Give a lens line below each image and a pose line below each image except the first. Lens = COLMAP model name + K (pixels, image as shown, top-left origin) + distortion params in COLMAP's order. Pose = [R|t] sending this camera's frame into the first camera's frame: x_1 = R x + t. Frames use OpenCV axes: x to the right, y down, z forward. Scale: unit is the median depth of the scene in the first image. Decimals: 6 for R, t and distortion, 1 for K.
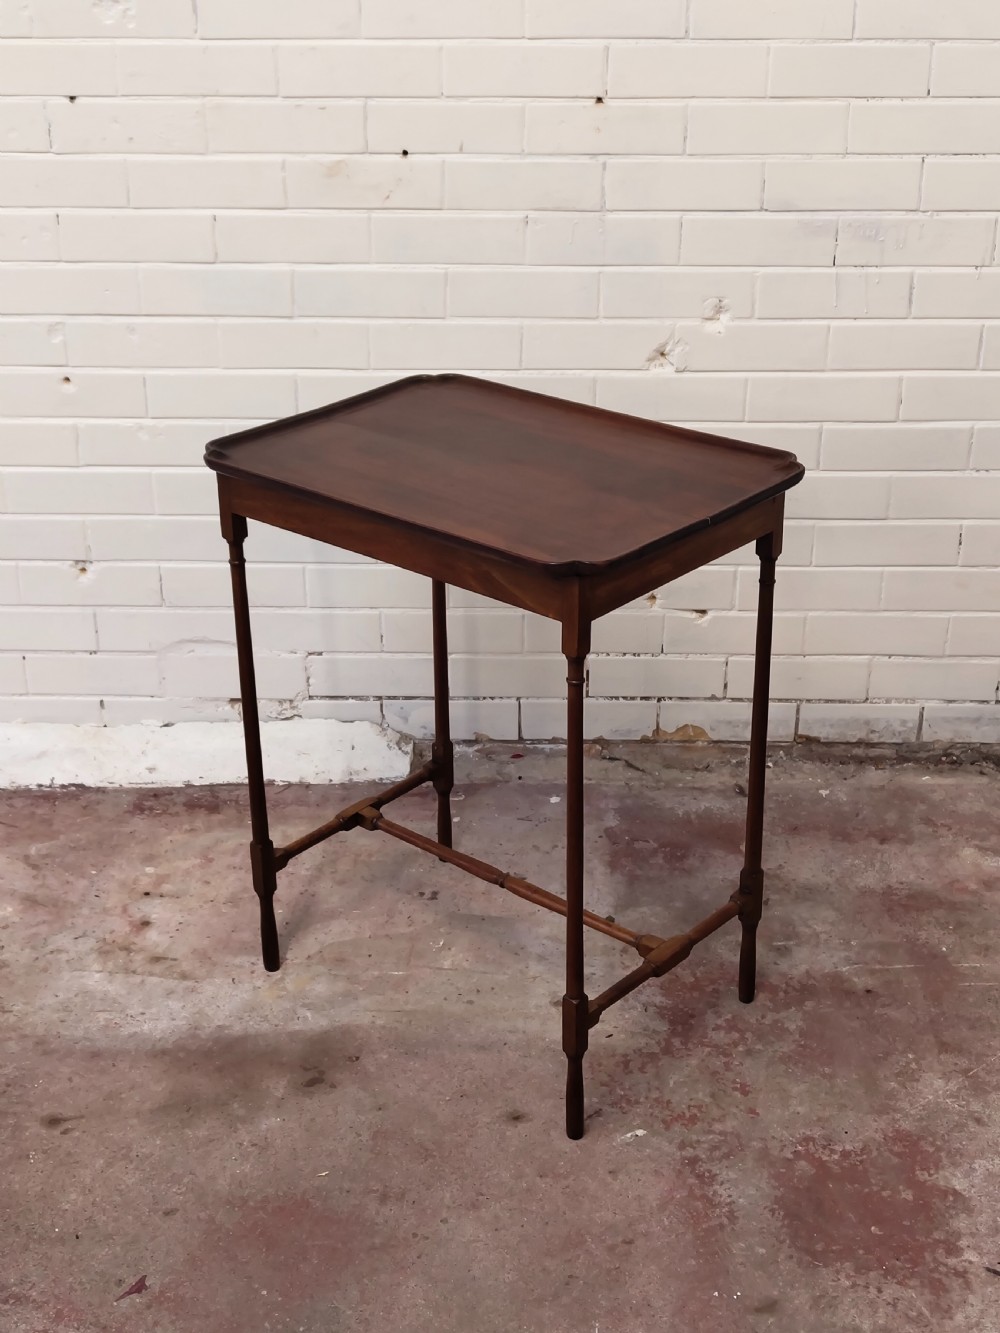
lens RADIAL K [[1853.8, 0, 503.8], [0, 1853.8, 676.7], [0, 0, 1]] dist [0.035804, 0.000000]
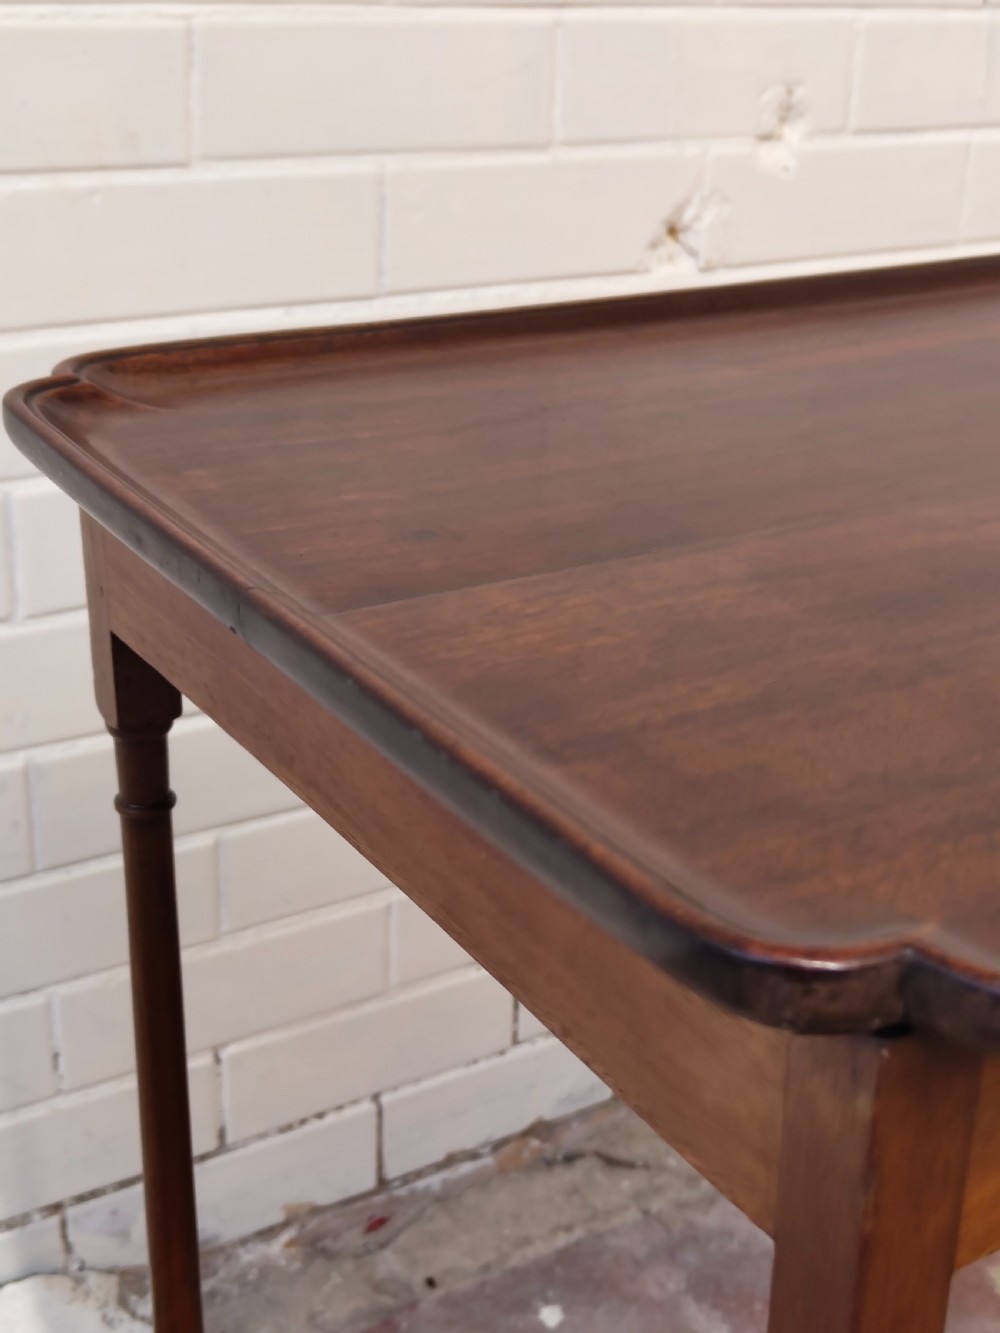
lens RADIAL K [[1853.8, 0, 520.9], [0, 1853.8, 678.6], [0, 0, 1]] dist [0.035804, 0.000000]
pose [[0.837445, -0.190526, 0.512237, -0.183858], [0.205947, 0.978187, 0.027138, -0.097131], [-0.506234, 0.082767, 0.858415, 0.691665]]
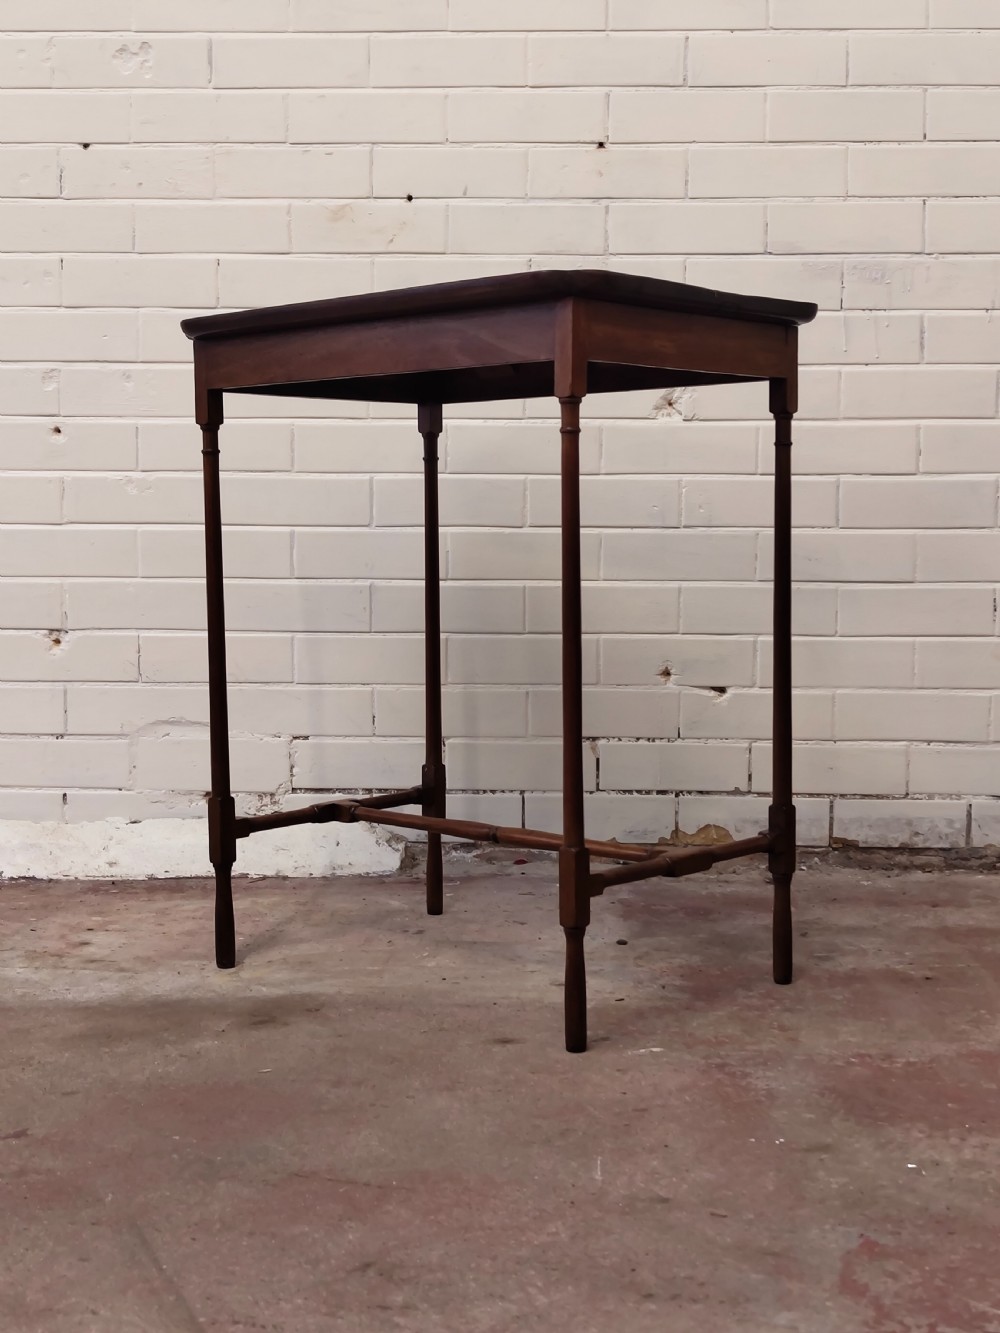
lens RADIAL K [[1853.8, 0, 506.6], [0, 1853.8, 674.4], [0, 0, 1]] dist [0.035804, 0.000000]
pose [[0.999858, 0.003541, -0.016453, 0.017041], [-0.009186, 0.933972, -0.357227, 0.318569], [0.014102, 0.357327, 0.933873, 0.148139]]
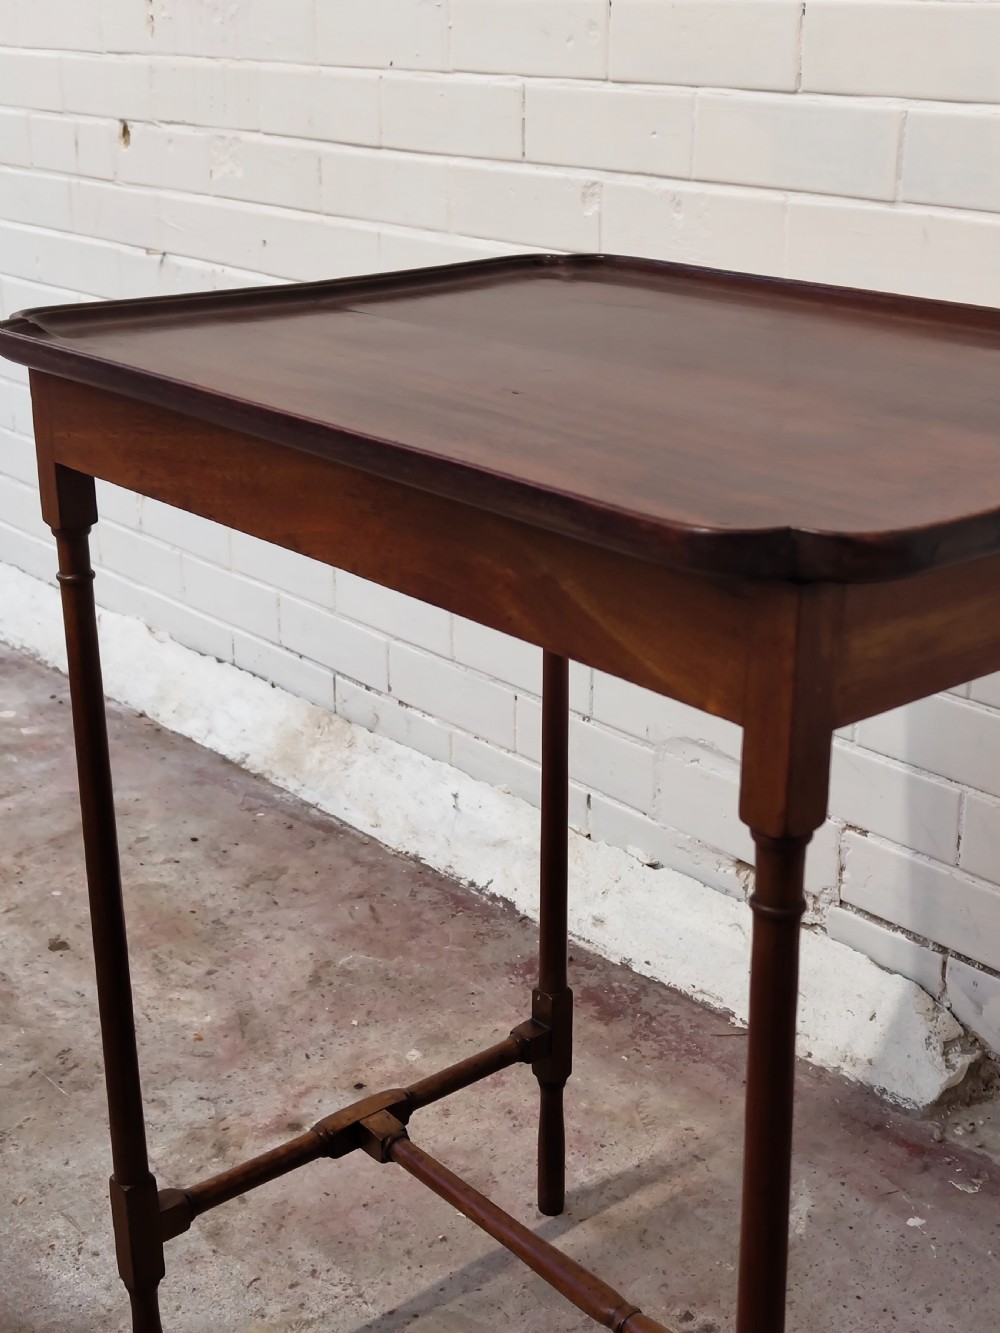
lens RADIAL K [[1853.8, 0, 508.2], [0, 1853.8, 674.9], [0, 0, 1]] dist [0.035804, 0.000000]
pose [[0.659436, 0.263170, -0.704191, 0.234839], [-0.320906, 0.945633, 0.052891, -0.058514], [0.679826, 0.191101, 0.708037, 0.584876]]
